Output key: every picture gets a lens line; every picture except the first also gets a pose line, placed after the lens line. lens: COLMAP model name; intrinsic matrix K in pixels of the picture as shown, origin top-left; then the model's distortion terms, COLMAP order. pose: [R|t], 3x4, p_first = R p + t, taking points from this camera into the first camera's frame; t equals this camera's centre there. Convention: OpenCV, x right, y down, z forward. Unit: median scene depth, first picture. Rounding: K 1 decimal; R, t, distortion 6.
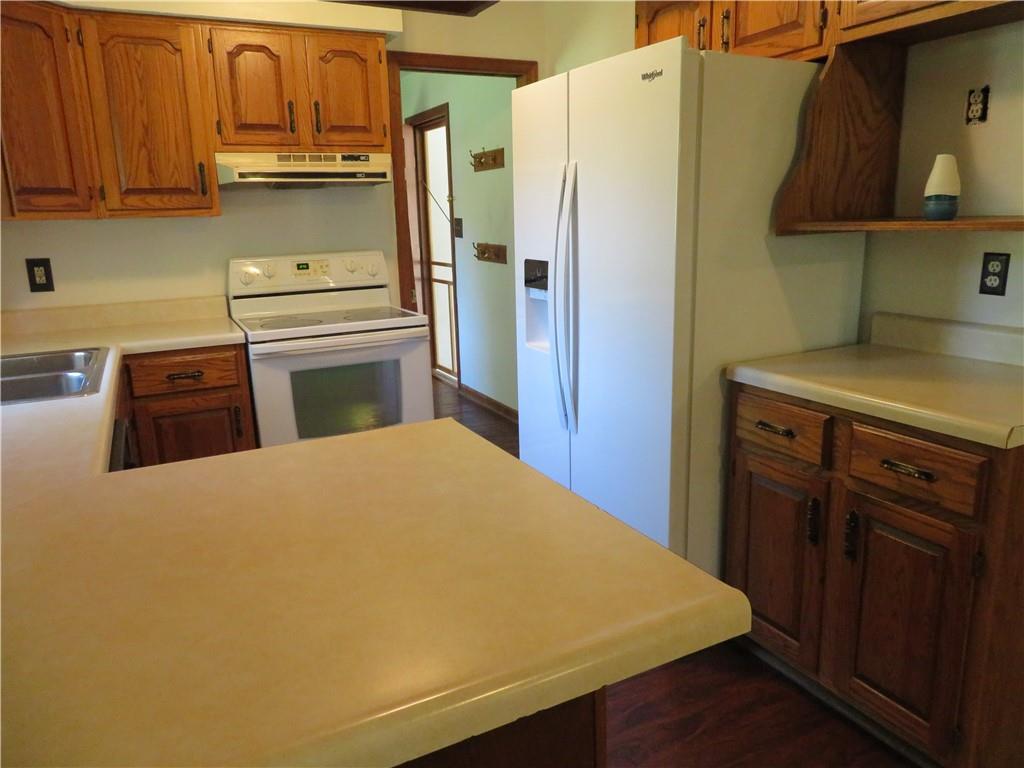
lens RADIAL K [[727.3, 0, 515.3], [0, 727.3, 385.3], [0, 0, 1]] dist [-0.009196, 0.002916]
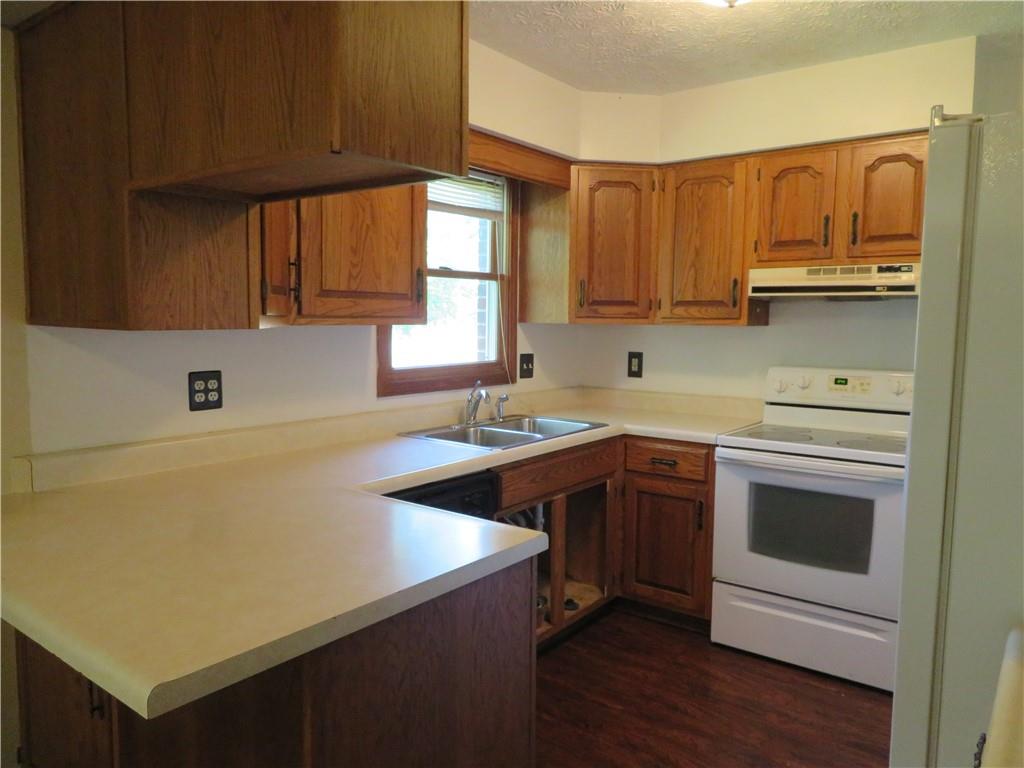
lens RADIAL K [[727.3, 0, 517.4], [0, 727.3, 379.1], [0, 0, 1]] dist [-0.009196, 0.002916]
pose [[0.436339, 0.106769, -0.893425, 0.414131], [-0.228944, 0.973429, 0.004517, -0.084687], [0.870169, 0.202574, 0.449189, 0.239695]]
